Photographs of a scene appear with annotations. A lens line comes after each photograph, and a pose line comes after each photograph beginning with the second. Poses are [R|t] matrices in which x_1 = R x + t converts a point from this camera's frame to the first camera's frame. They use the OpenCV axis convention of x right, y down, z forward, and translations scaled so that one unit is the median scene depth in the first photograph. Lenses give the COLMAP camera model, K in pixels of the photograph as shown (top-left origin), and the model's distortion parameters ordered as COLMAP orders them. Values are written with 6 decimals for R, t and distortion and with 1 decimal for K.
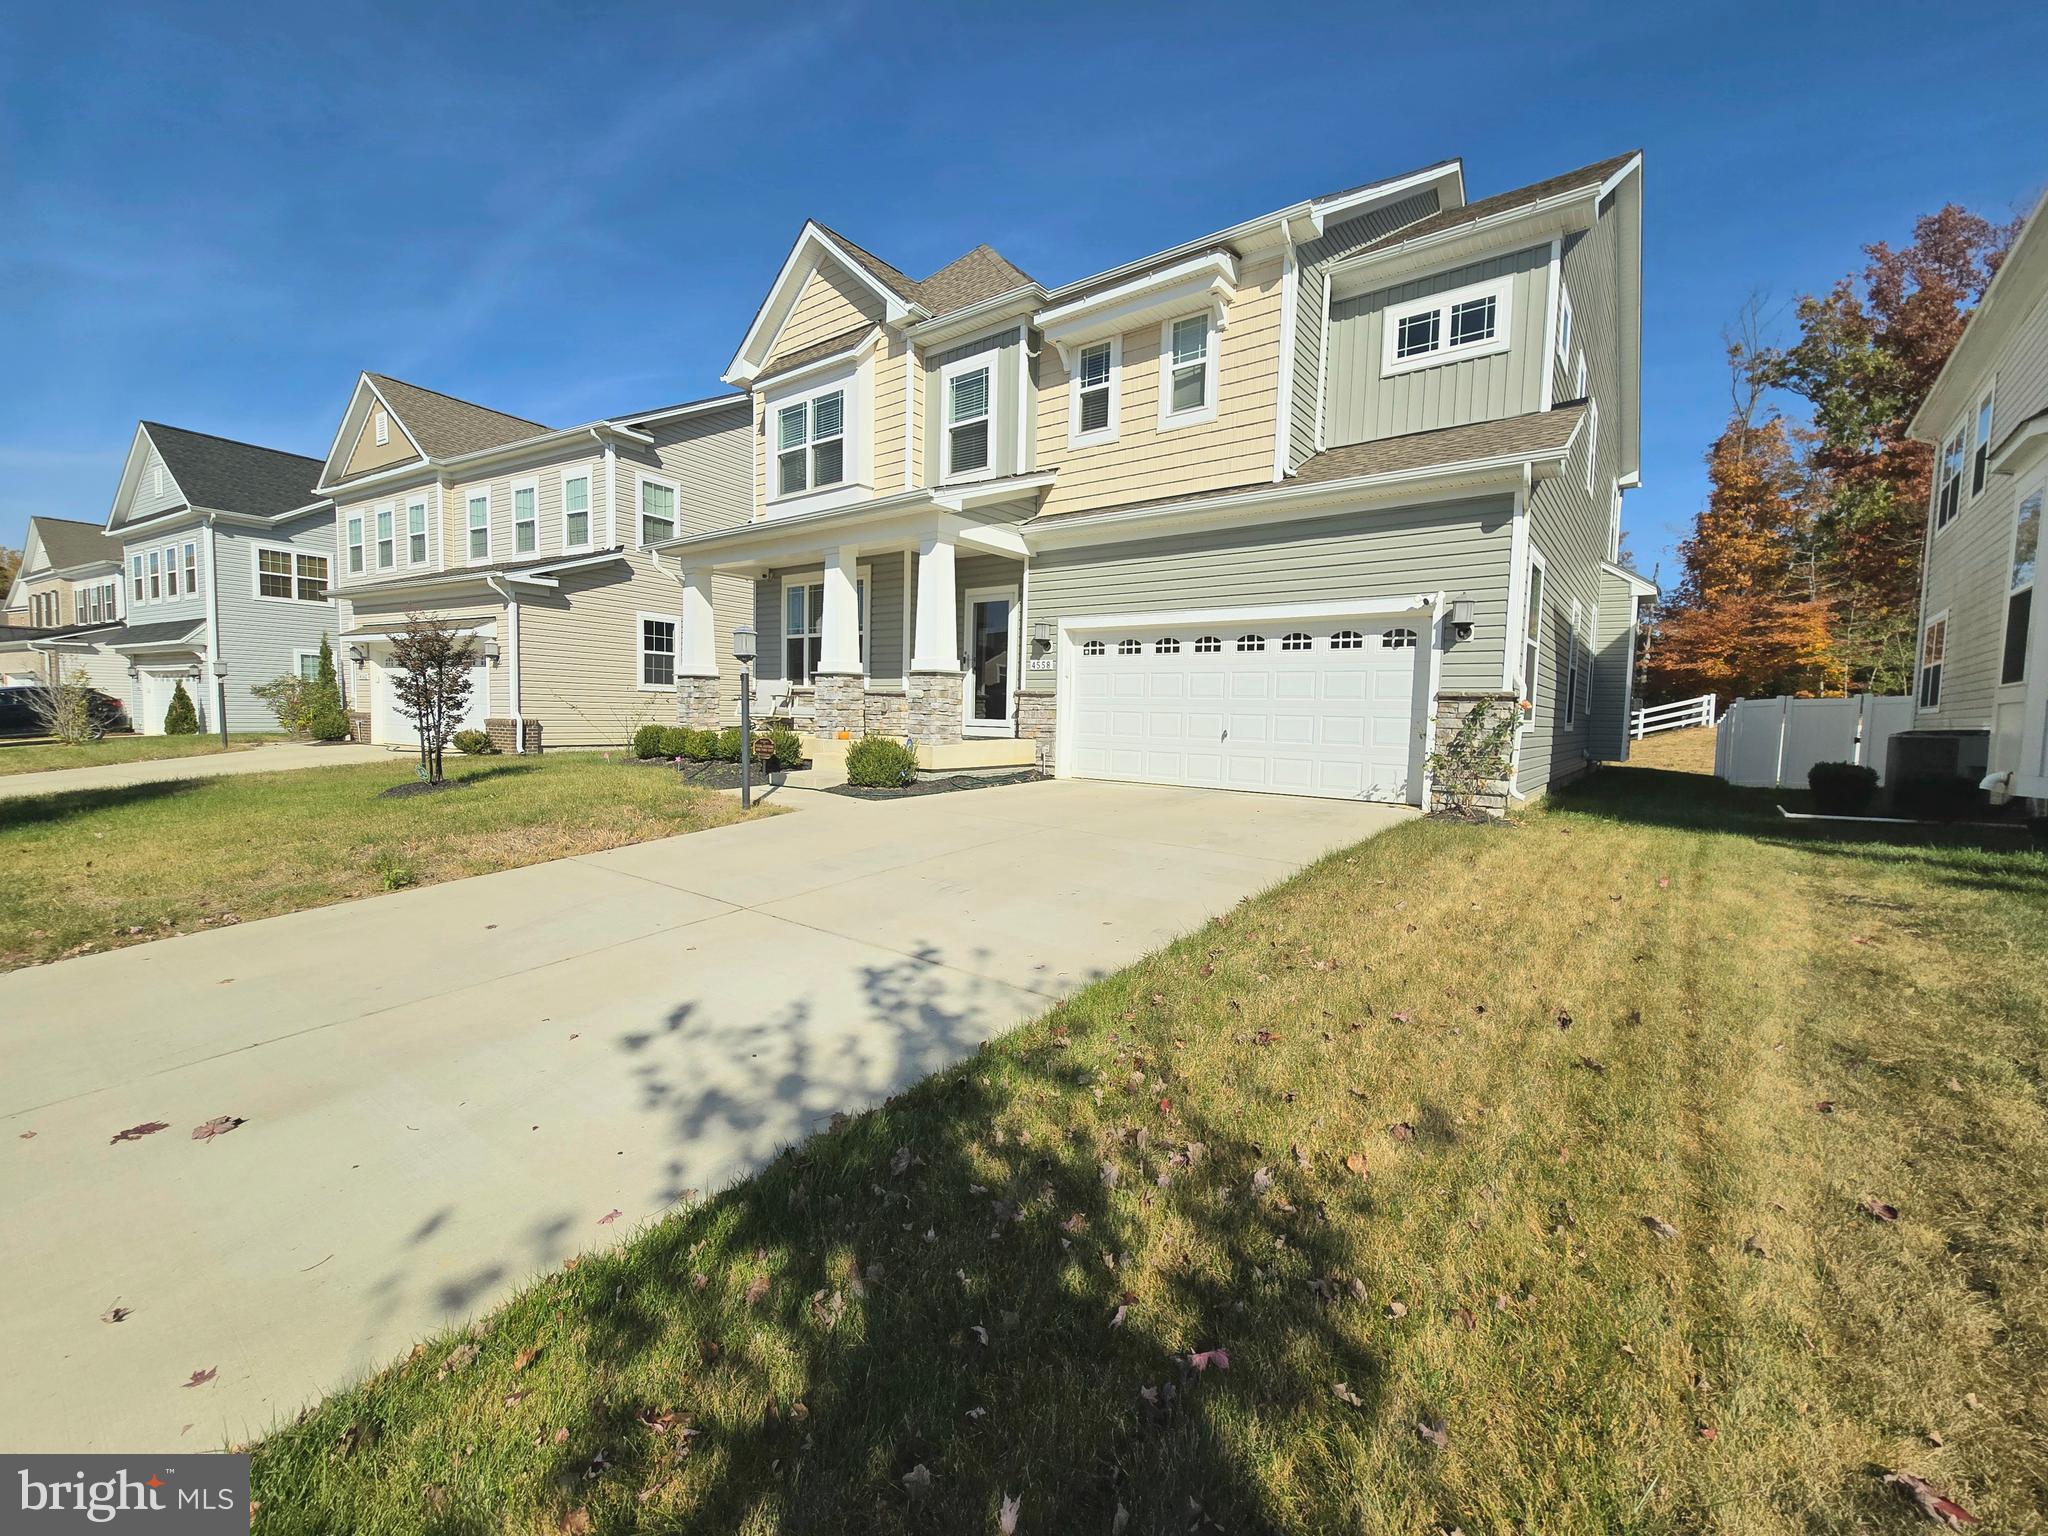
lens RADIAL K [[831.9, 0, 1022.4], [0, 831.9, 788.5], [0, 0, 1]] dist [0.000223, 0.000103]
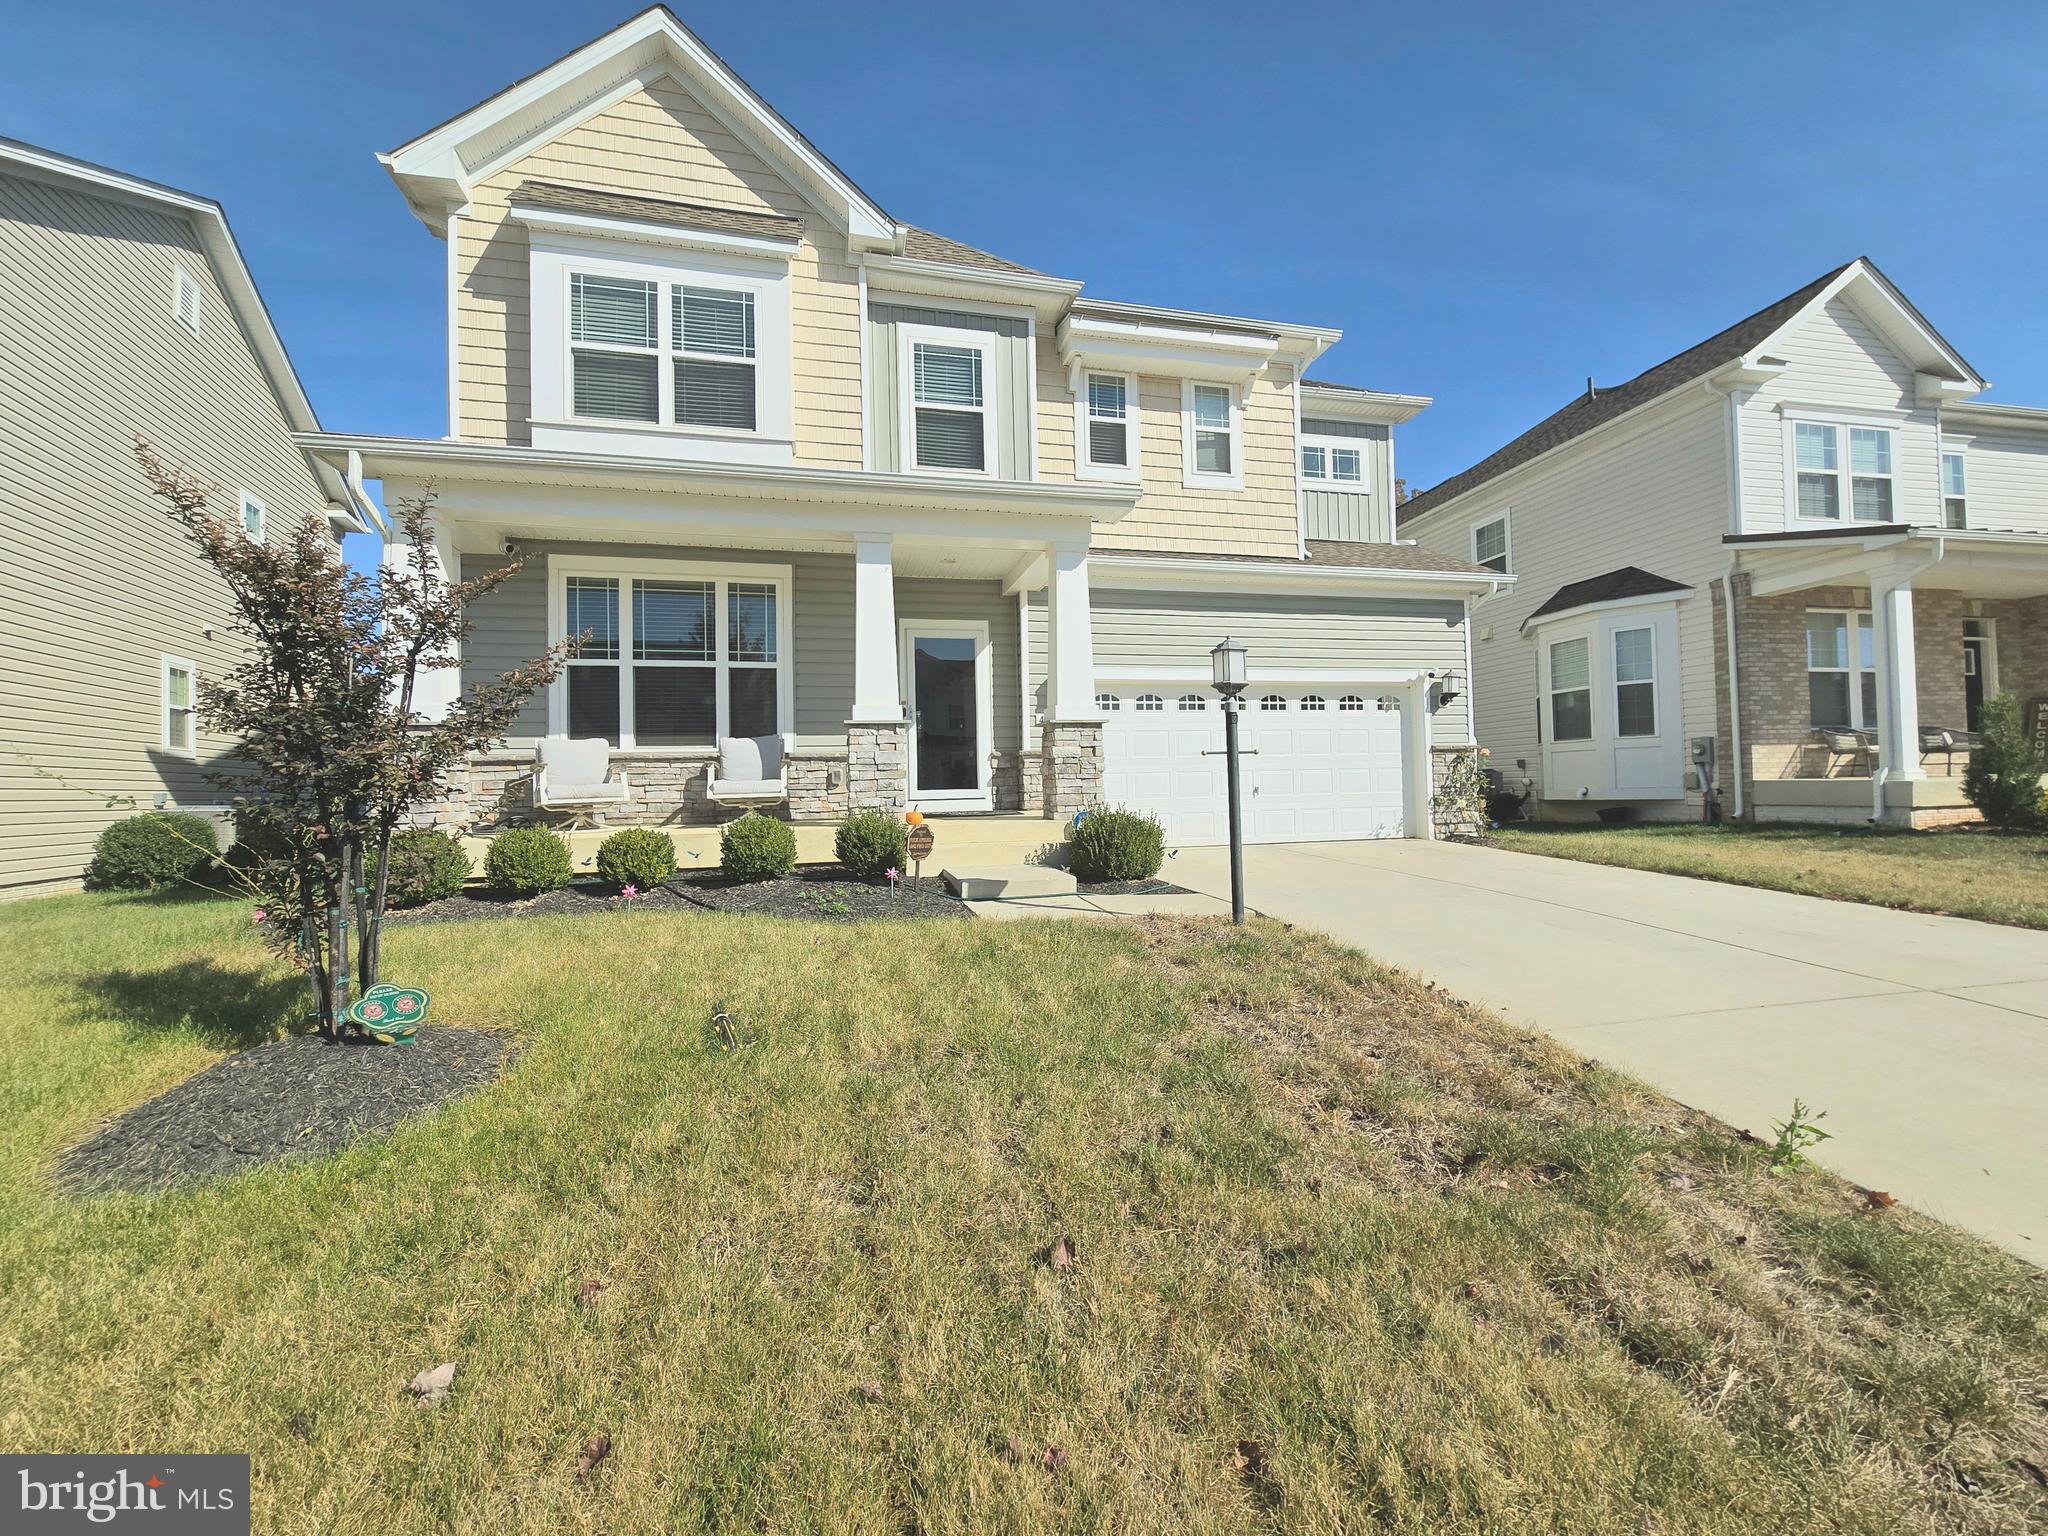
lens RADIAL K [[837.7, 0, 1024.0], [0, 837.7, 768.0], [0, 0, 1]] dist [0.000137, 0.000144]
pose [[0.621145, -0.026585, 0.783245, -0.686322], [0.105102, 0.993222, -0.049638, -0.065836], [-0.776616, 0.113153, 0.619729, 0.536534]]
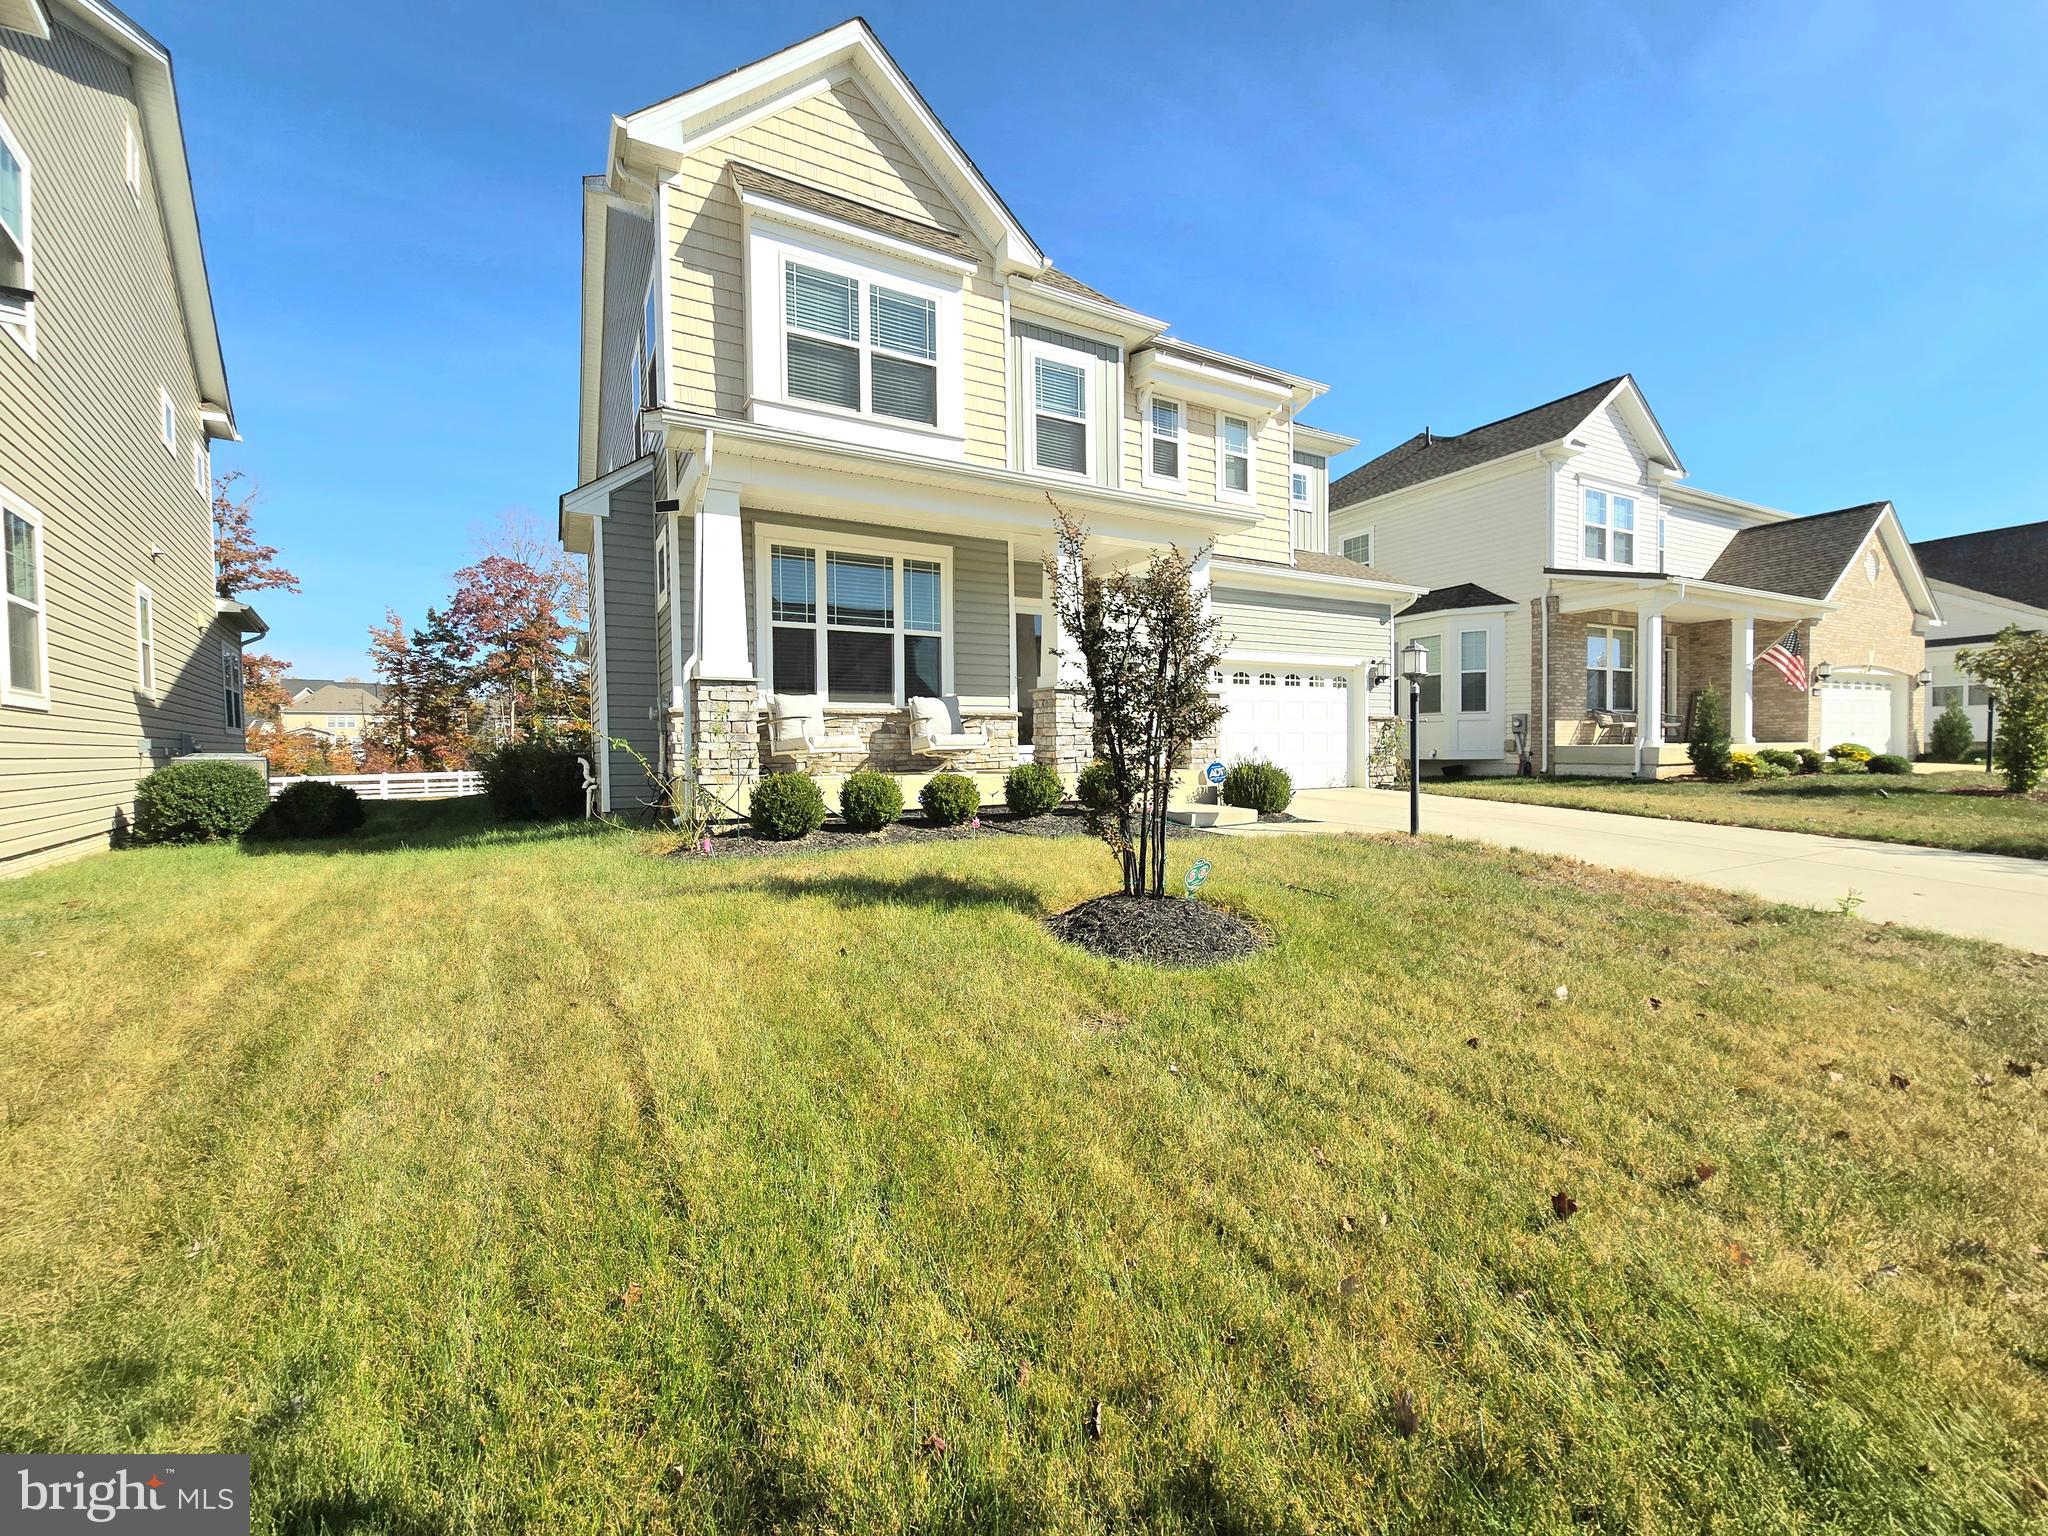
lens RADIAL K [[837.7, 0, 1024.0], [0, 837.7, 768.0], [0, 0, 1]] dist [0.000137, 0.000144]
pose [[0.381501, -0.060212, 0.922405, -1.006648], [0.098150, 0.994874, 0.024349, -0.094426], [-0.919143, 0.081245, 0.385455, 0.768797]]
